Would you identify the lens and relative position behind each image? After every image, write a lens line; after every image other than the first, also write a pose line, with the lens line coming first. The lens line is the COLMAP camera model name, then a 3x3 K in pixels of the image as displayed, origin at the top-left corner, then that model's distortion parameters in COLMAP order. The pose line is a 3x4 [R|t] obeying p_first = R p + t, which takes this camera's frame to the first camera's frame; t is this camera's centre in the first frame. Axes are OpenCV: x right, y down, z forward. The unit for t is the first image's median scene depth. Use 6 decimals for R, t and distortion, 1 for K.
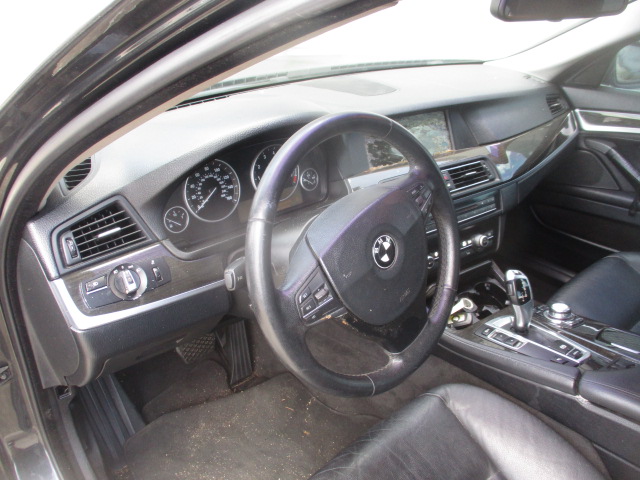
lens RADIAL K [[535.8, 0, 320.0], [0, 535.8, 240.0], [0, 0, 1]] dist [-0.026271, 0.016086]
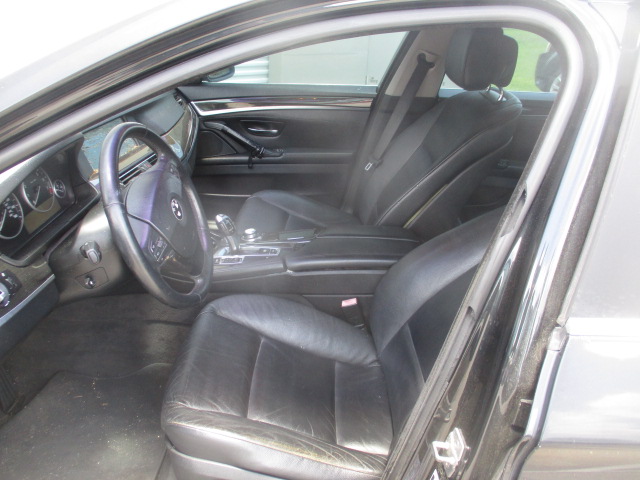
lens RADIAL K [[535.8, 0, 320.0], [0, 535.8, 240.0], [0, 0, 1]] dist [-0.026271, 0.016086]
pose [[0.690065, -0.306044, 0.655857, -0.425900], [0.305072, 0.944755, 0.119870, 0.030550], [-0.656309, 0.117366, 0.745308, -0.261148]]
